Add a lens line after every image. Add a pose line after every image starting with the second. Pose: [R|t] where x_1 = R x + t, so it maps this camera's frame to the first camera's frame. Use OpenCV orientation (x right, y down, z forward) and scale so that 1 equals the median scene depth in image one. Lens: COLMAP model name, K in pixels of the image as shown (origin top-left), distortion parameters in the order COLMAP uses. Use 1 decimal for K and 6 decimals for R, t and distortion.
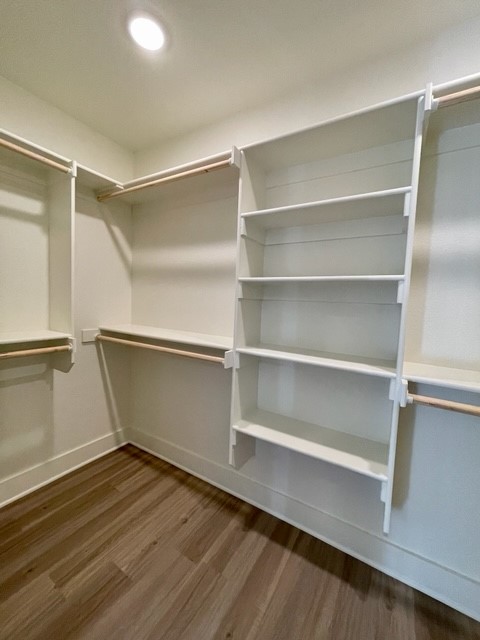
lens RADIAL K [[259.8, 0, 241.6], [0, 259.8, 319.3], [0, 0, 1]] dist [-0.000120, 0.000432]
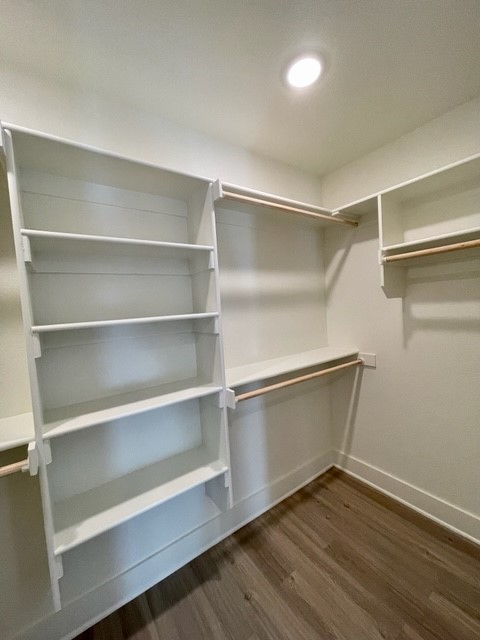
lens RADIAL K [[259.8, 0, 242.3], [0, 259.8, 319.9], [0, 0, 1]] dist [-0.000120, 0.000432]
pose [[0.386700, -0.117498, 0.914690, -0.418445], [0.142726, 0.987525, 0.066515, -0.155482], [-0.911094, 0.104829, 0.398646, 0.278536]]
